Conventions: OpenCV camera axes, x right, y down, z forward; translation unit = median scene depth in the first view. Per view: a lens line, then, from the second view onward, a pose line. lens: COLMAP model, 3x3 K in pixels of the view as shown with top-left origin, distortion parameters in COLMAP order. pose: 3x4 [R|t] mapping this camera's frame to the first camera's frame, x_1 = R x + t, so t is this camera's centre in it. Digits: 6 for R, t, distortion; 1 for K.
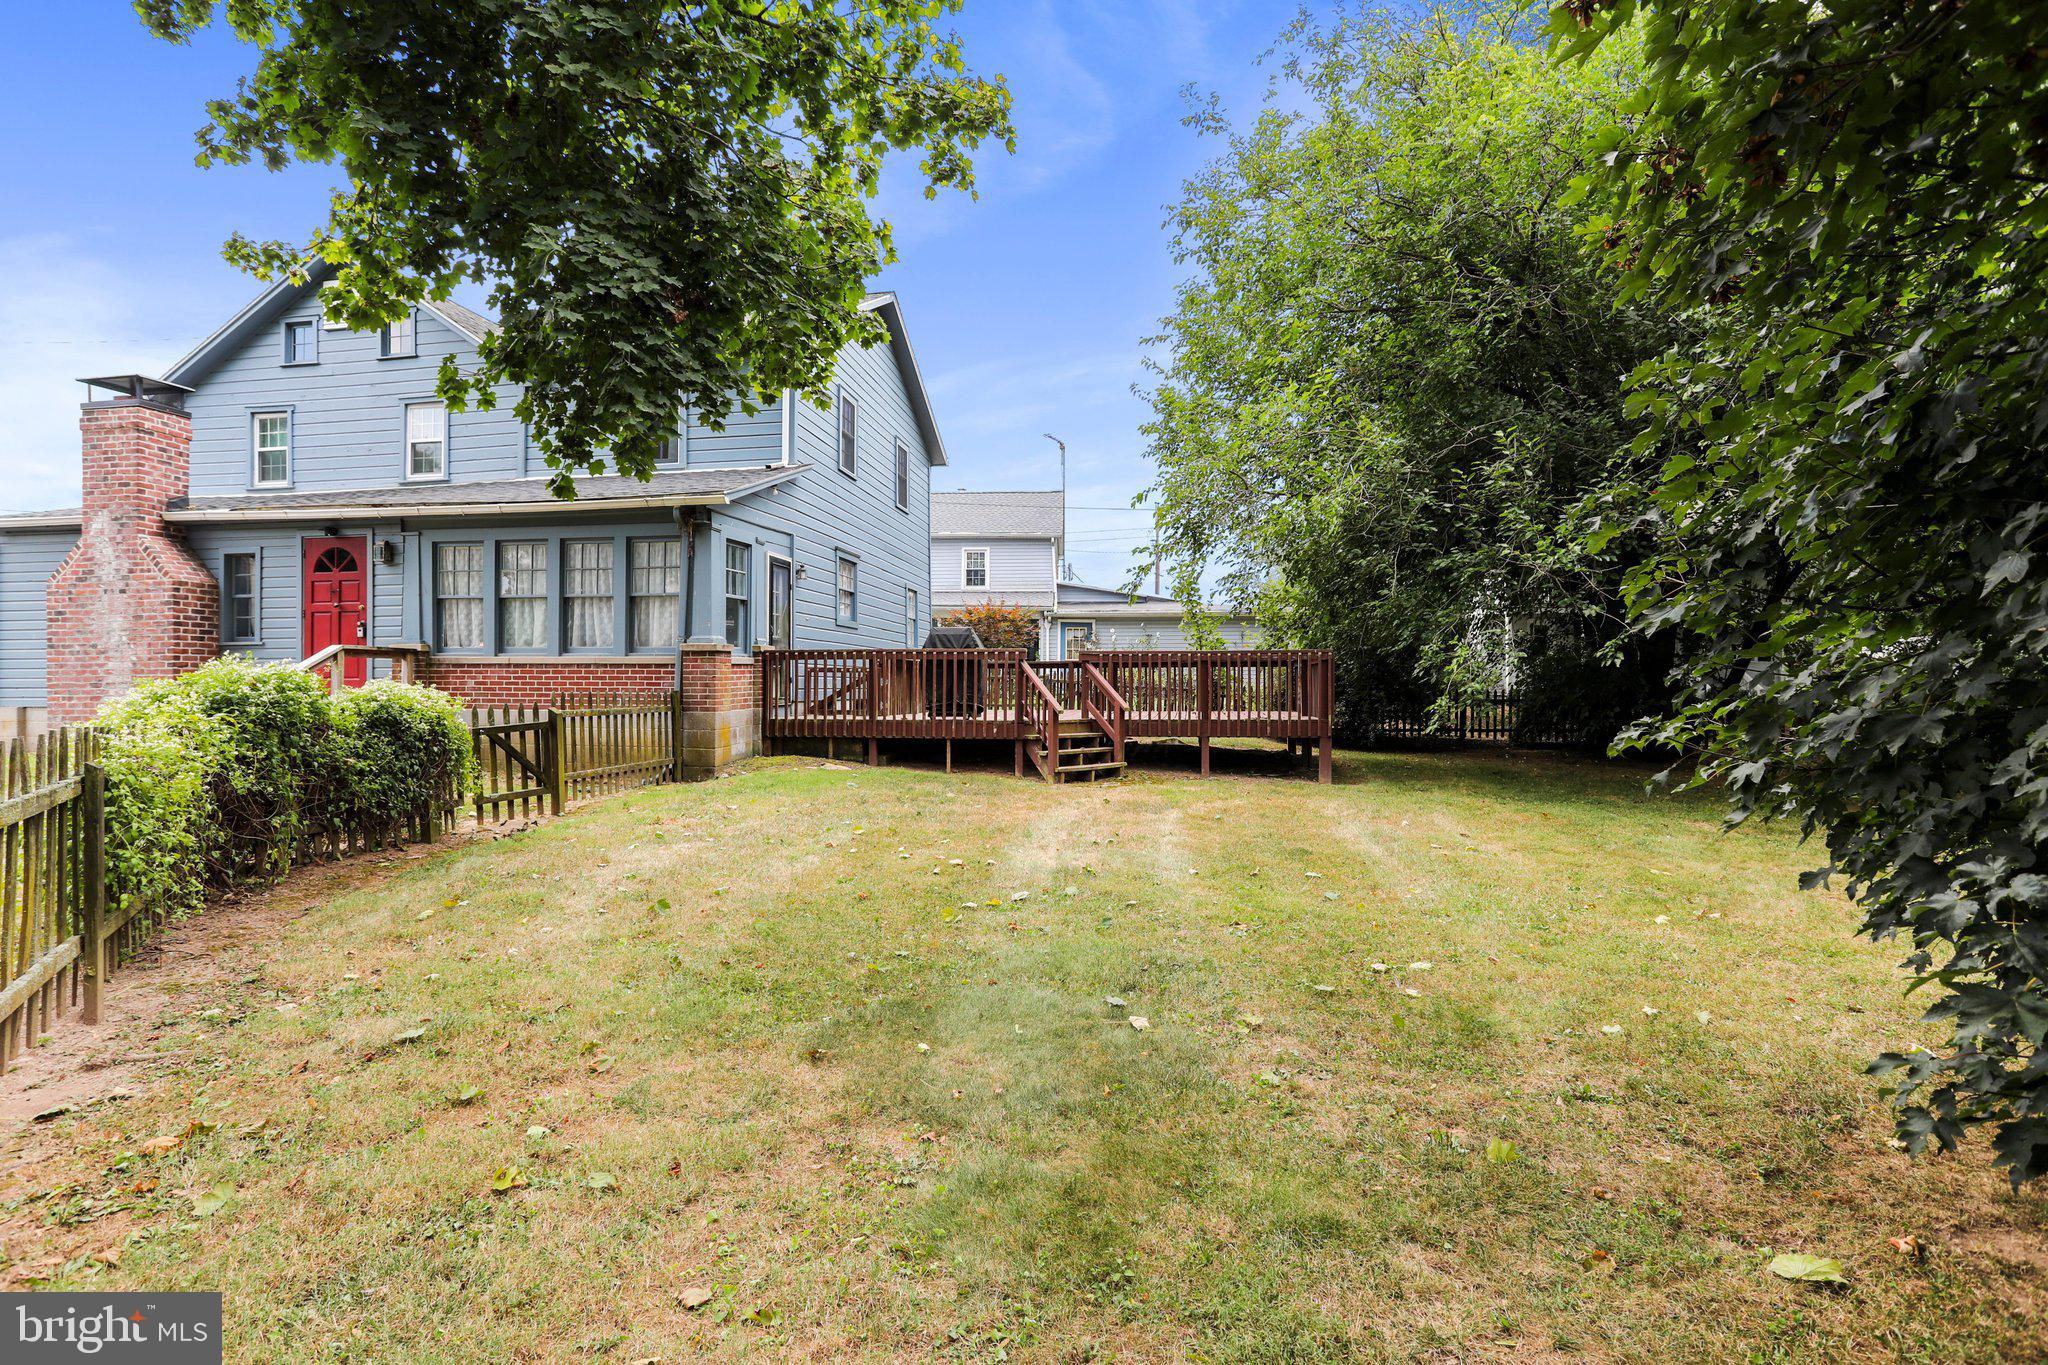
lens RADIAL K [[990.1, 0, 1028.3], [0, 990.1, 683.2], [0, 0, 1]] dist [0.000129, 0.003303]
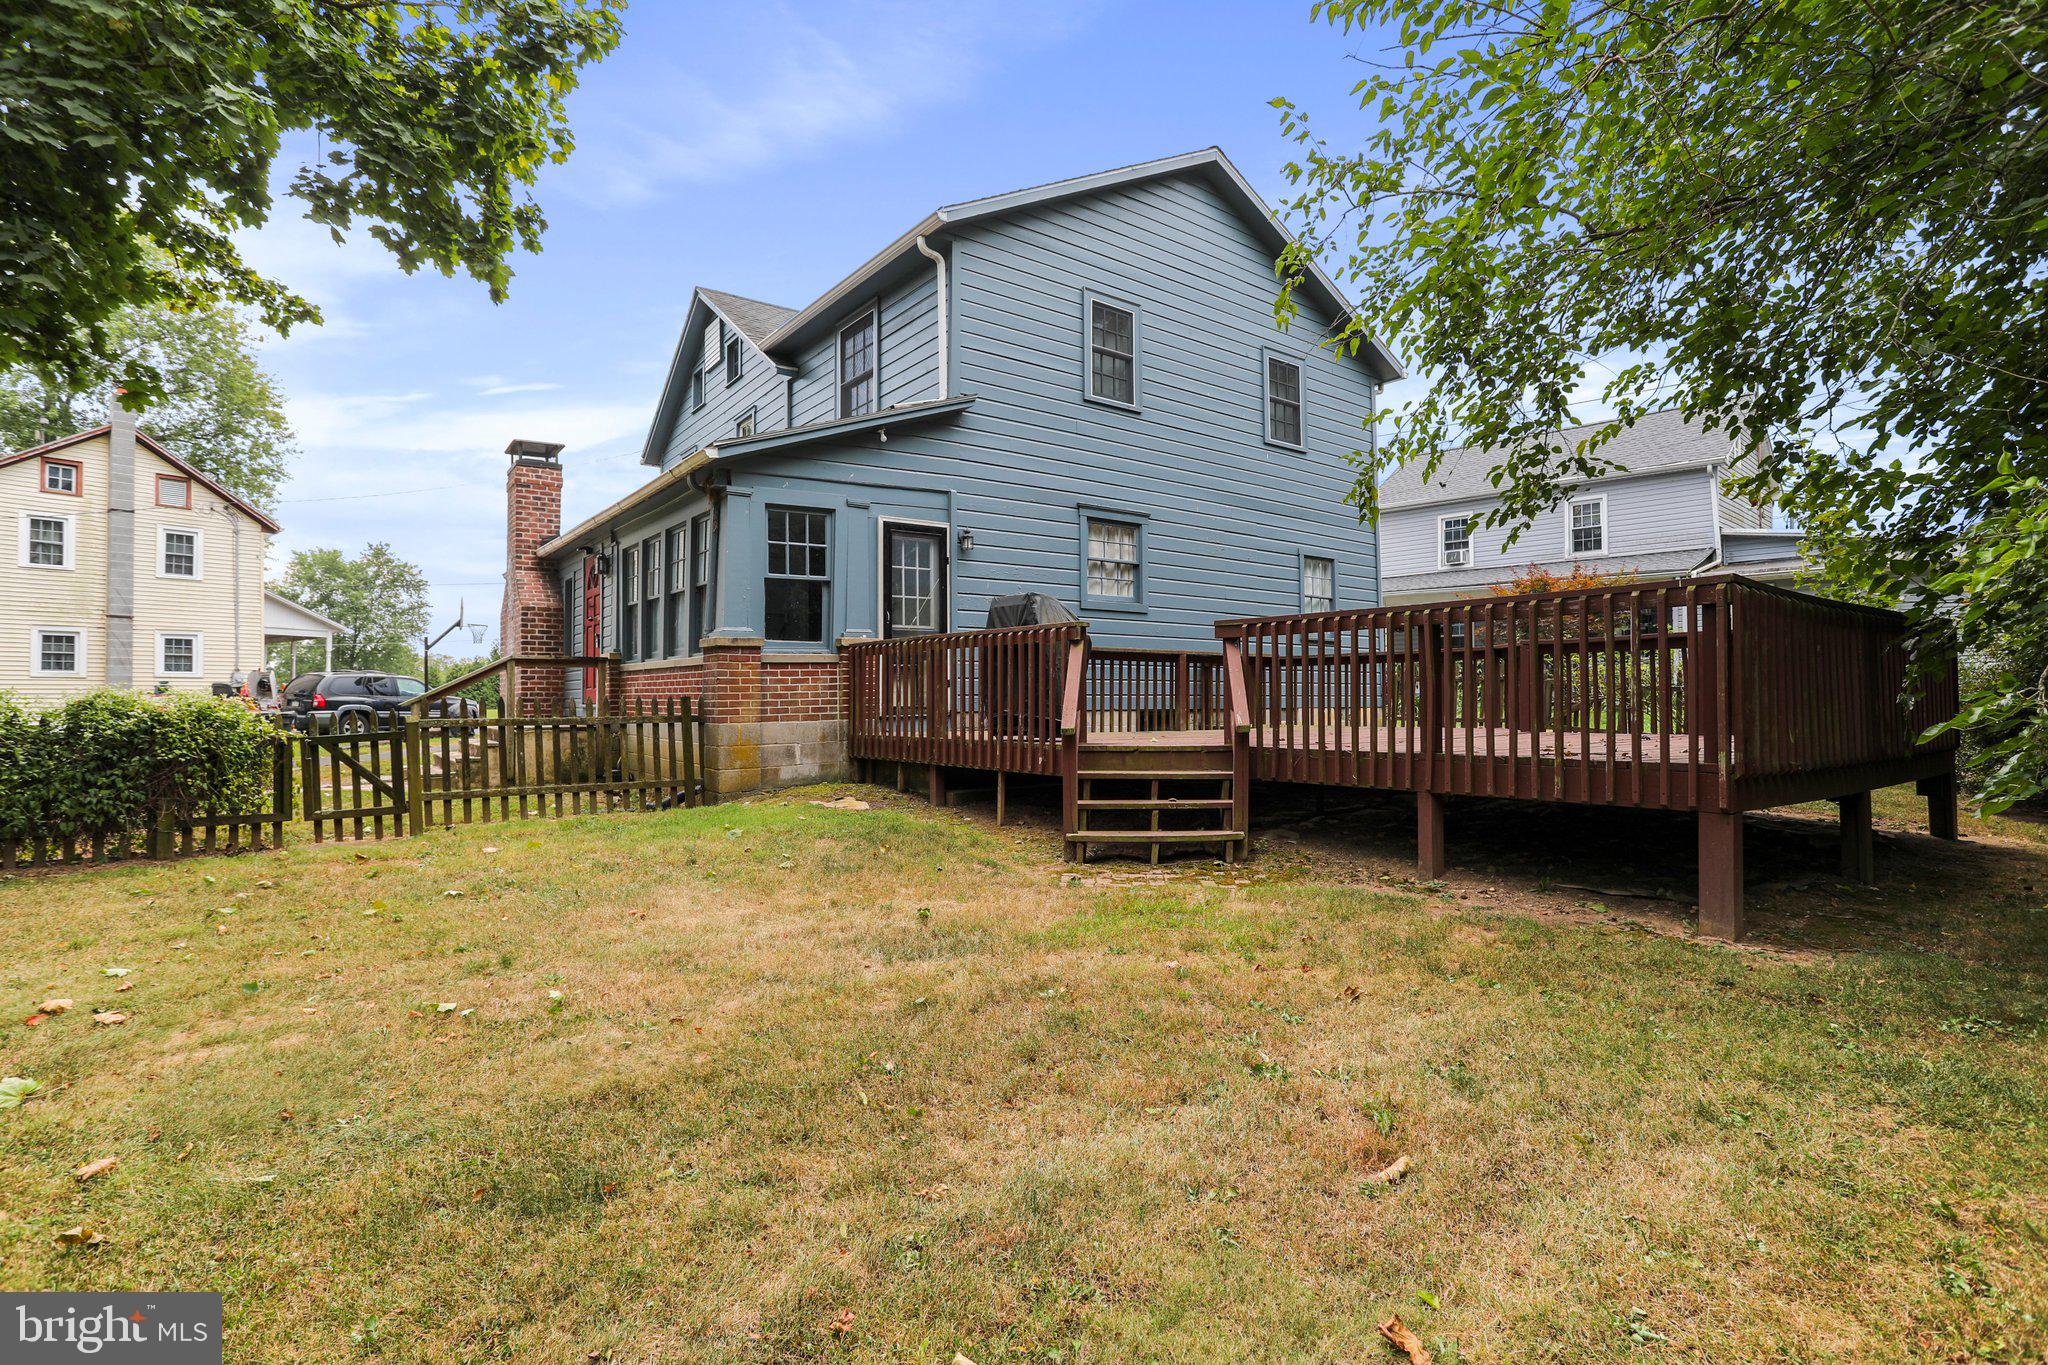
lens RADIAL K [[990.1, 0, 1022.1], [0, 990.1, 685.8], [0, 0, 1]] dist [0.000129, 0.003303]
pose [[0.712232, -0.015228, -0.701779, 0.367556], [0.005764, 0.999858, -0.015847, 0.012174], [0.701920, 0.007242, 0.712219, 0.549394]]
